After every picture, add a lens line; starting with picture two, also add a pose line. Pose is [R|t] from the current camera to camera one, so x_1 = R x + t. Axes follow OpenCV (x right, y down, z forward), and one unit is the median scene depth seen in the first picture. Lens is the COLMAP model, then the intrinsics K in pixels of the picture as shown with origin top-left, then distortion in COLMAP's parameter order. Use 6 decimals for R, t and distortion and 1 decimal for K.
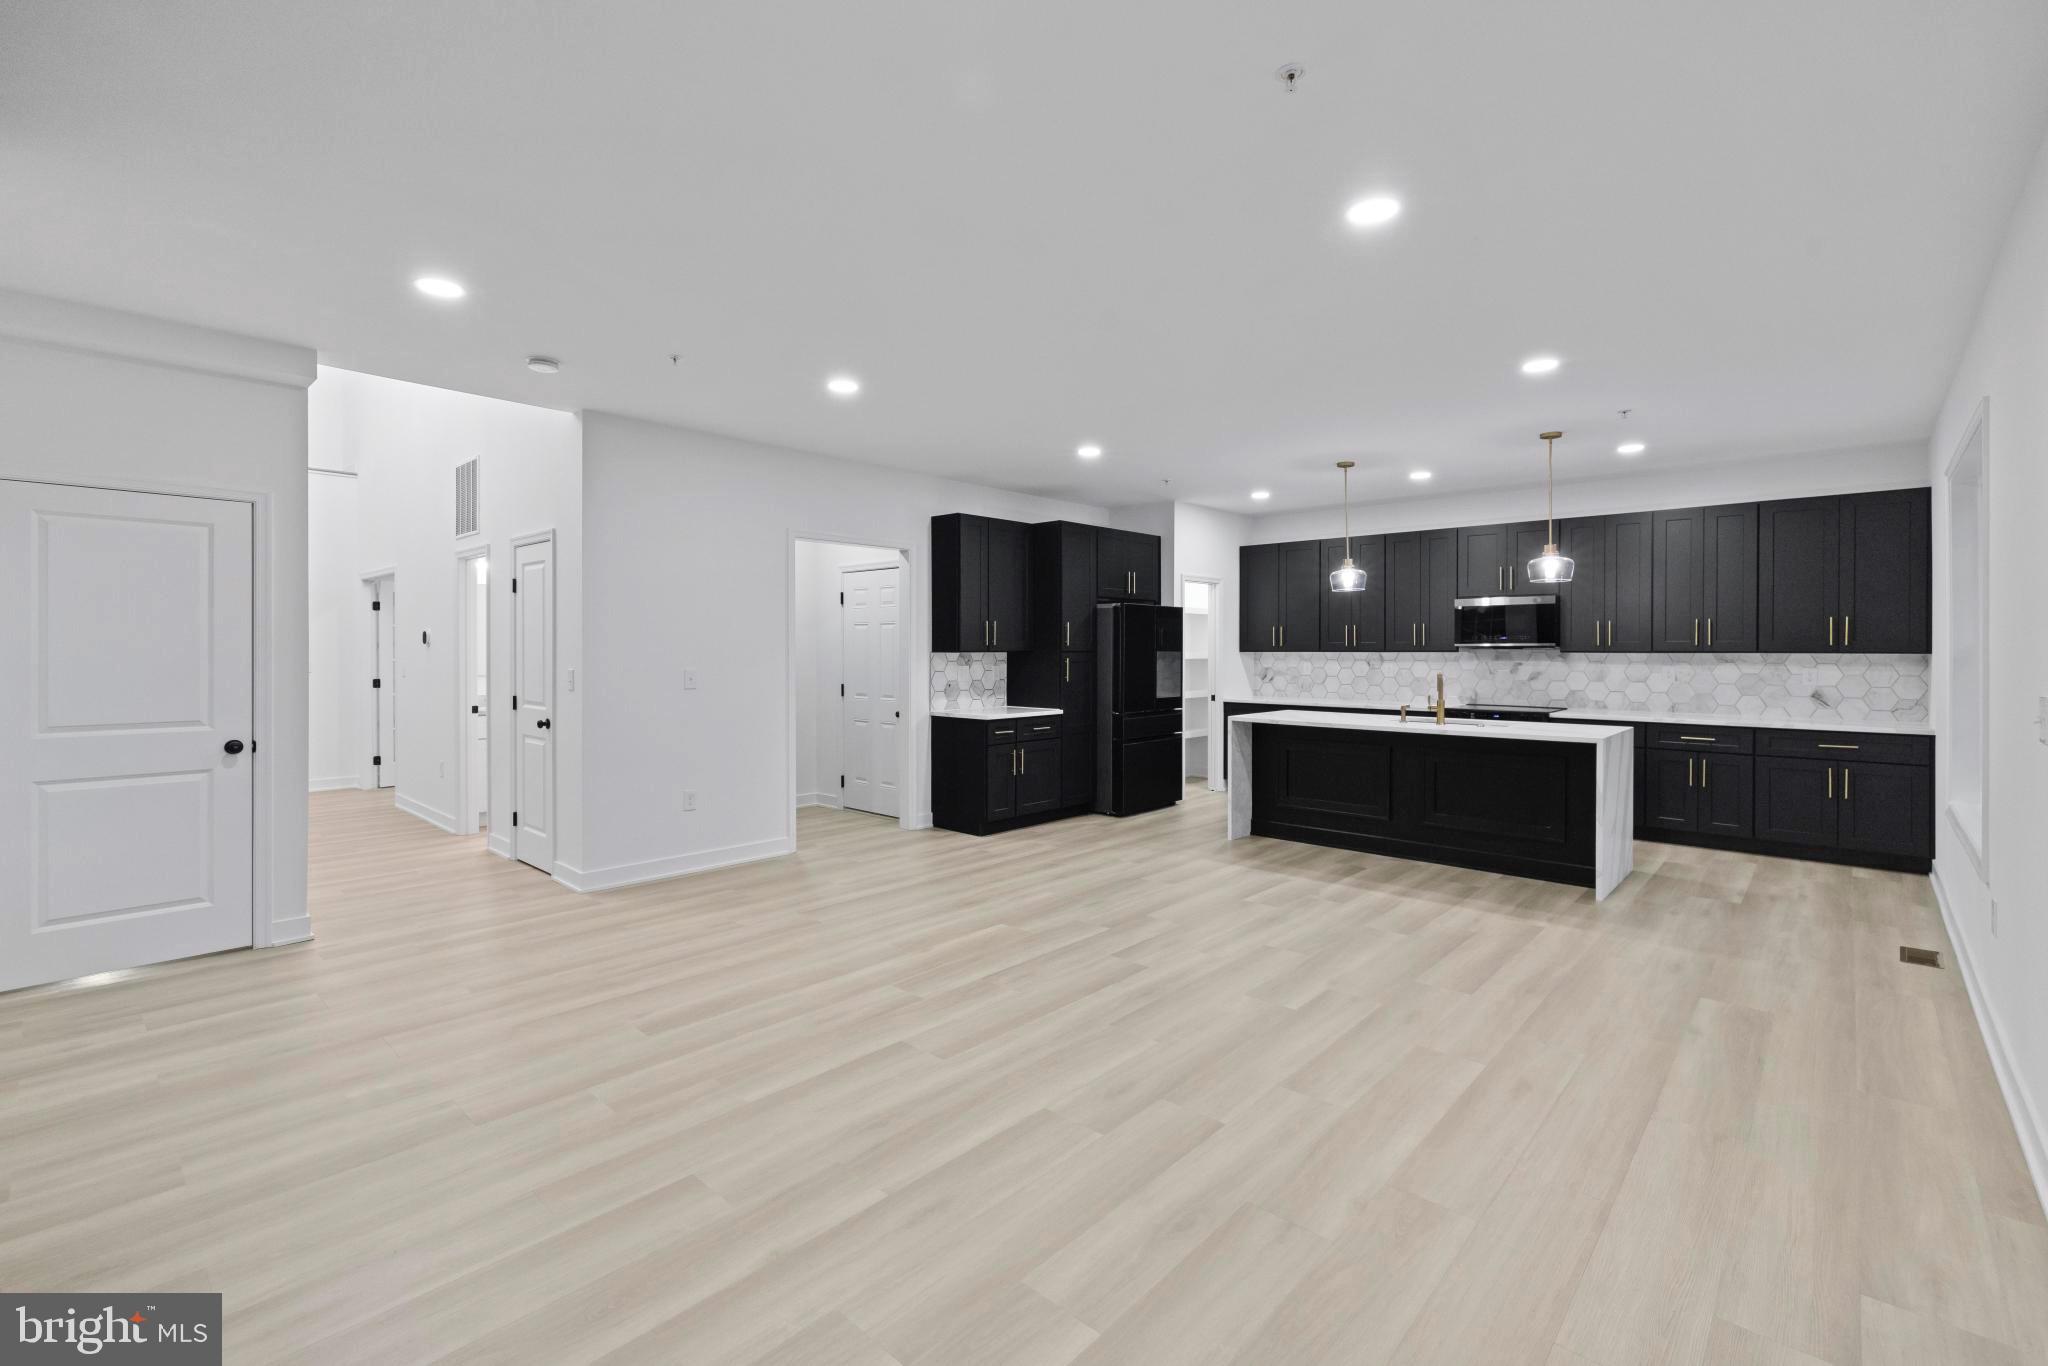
lens RADIAL K [[893.8, 0, 1021.9], [0, 893.8, 654.0], [0, 0, 1]] dist [-0.001539, -0.000476]
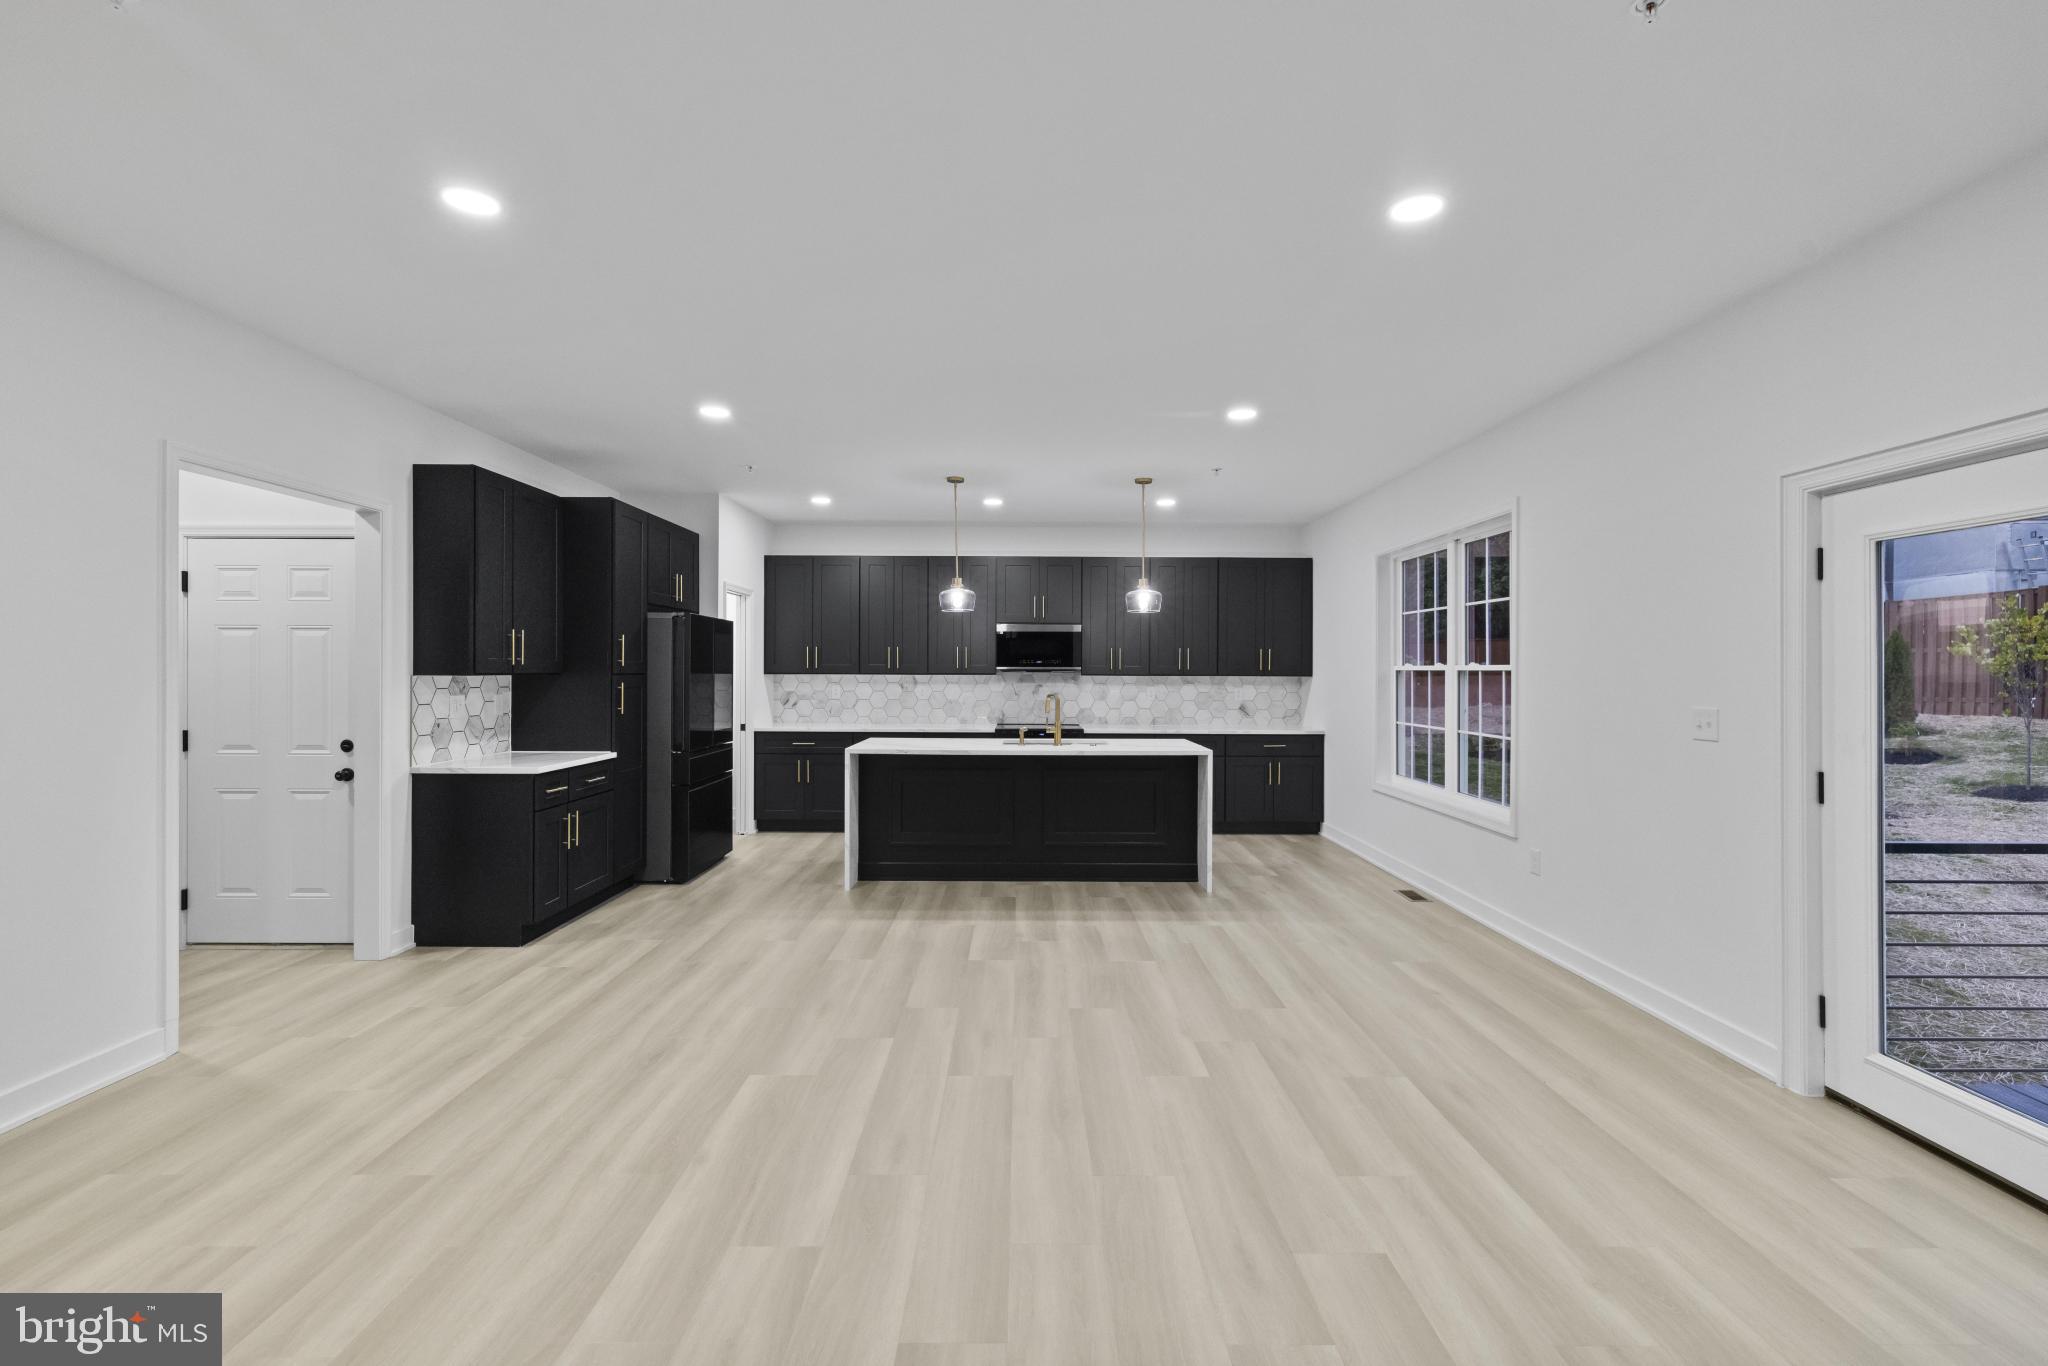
lens RADIAL K [[885.2, 0, 1027.3], [0, 885.2, 674.0], [0, 0, 1]] dist [0.002232, 0.000082]
pose [[0.730730, 0.001023, 0.682666, -0.214411], [-0.000381, 0.999999, -0.001091, -0.002074], [-0.682667, 0.000537, 0.730730, 0.235305]]
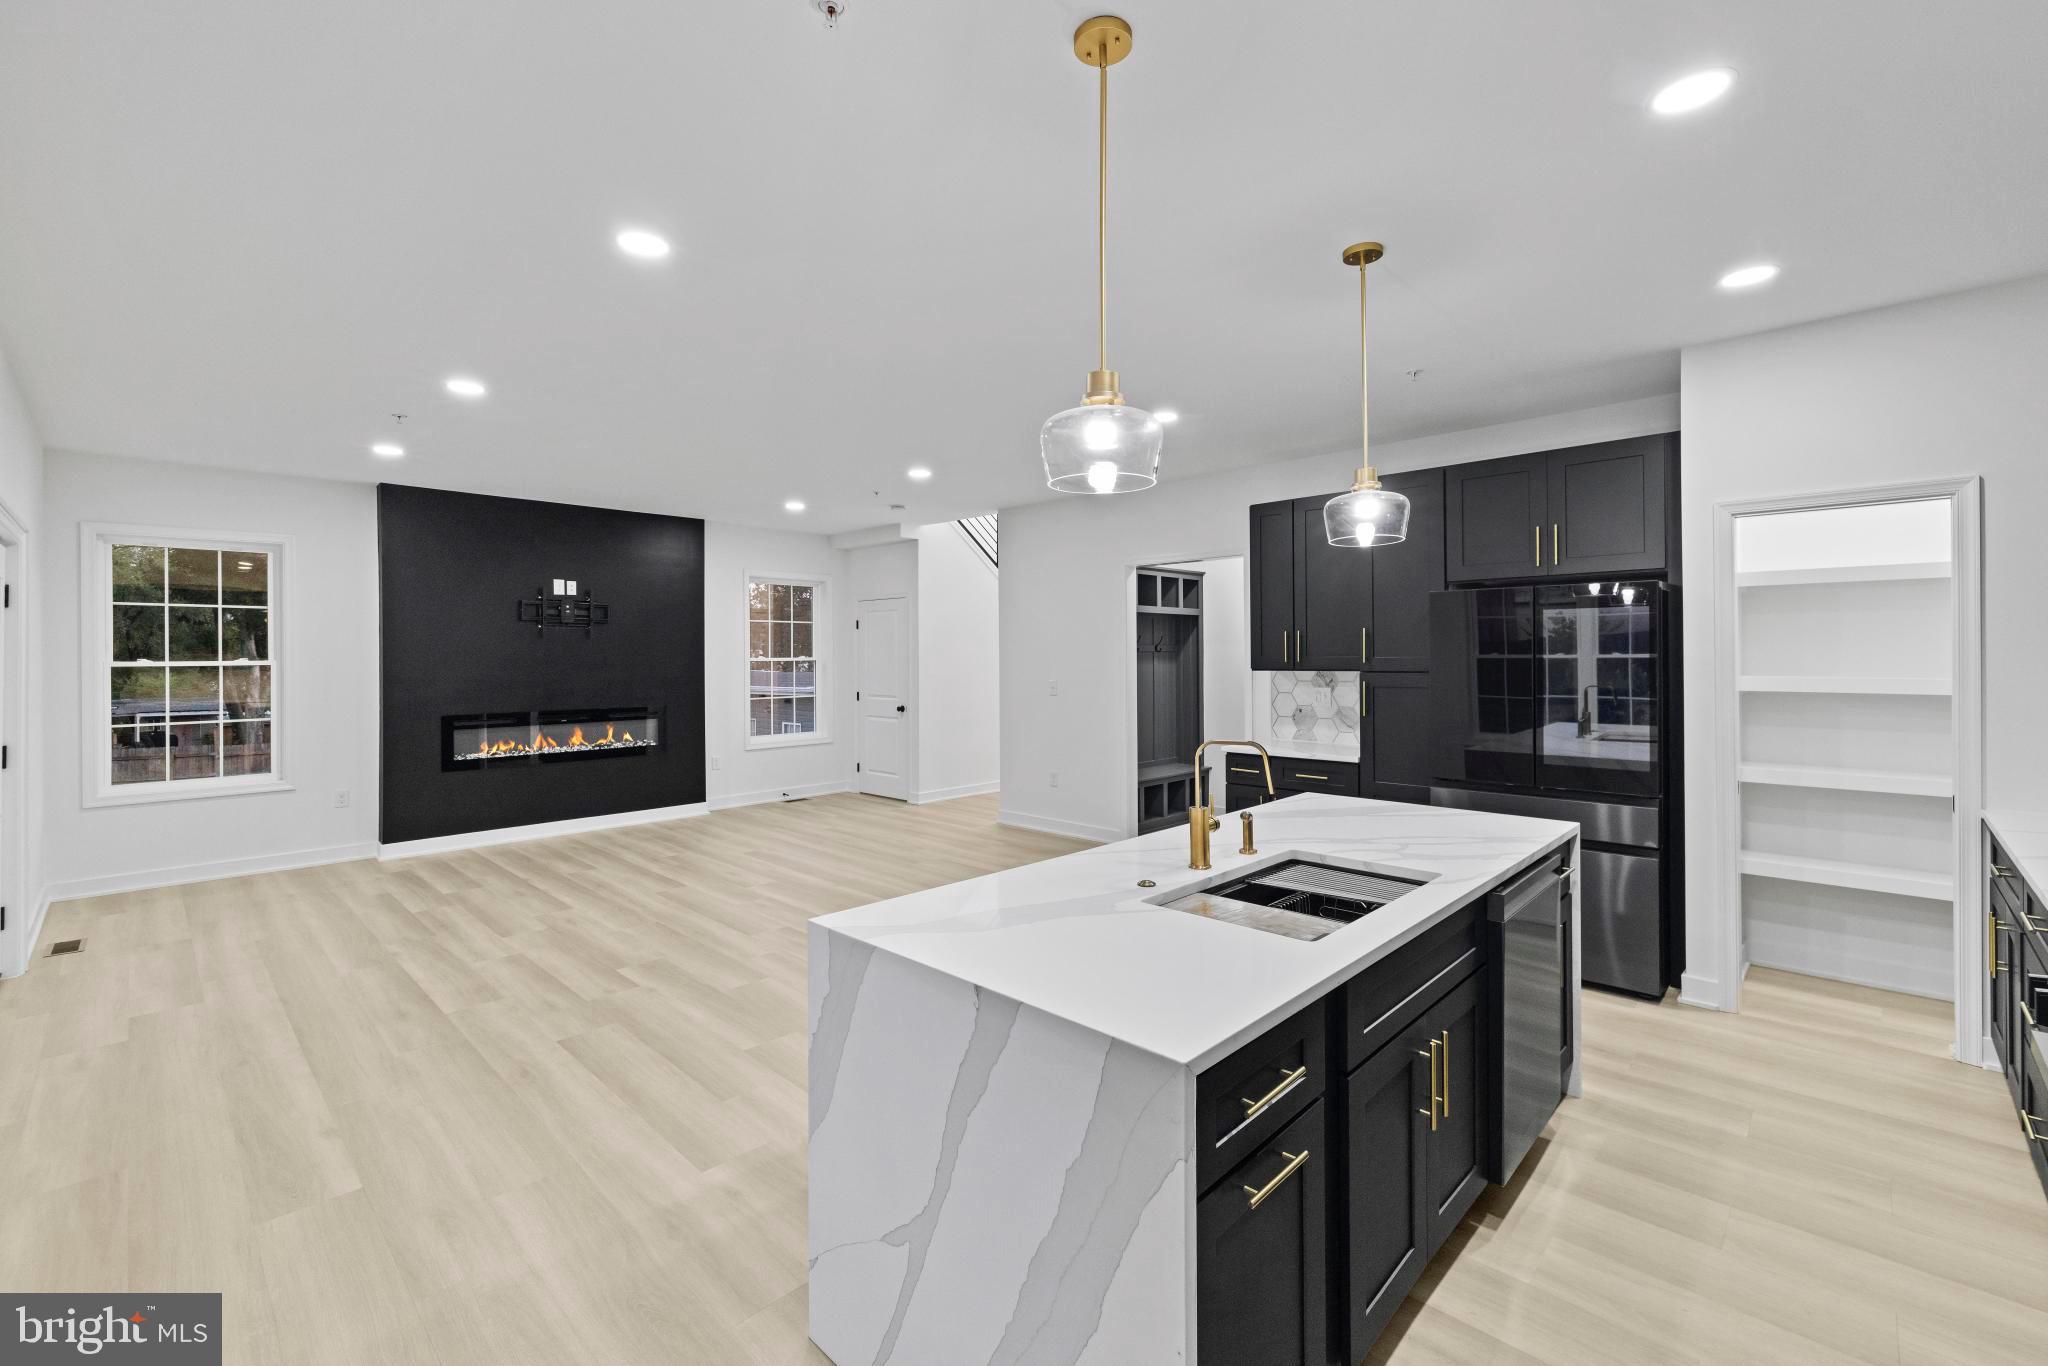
lens RADIAL K [[864.6, 0, 1028.9], [0, 864.6, 657.5], [0, 0, 1]] dist [0.001494, 0.000254]
pose [[-0.019831, -0.000083, -0.999803, 0.732305], [0.001644, 0.999999, -0.000115, -0.014603], [0.999802, -0.001646, -0.019831, 0.787088]]
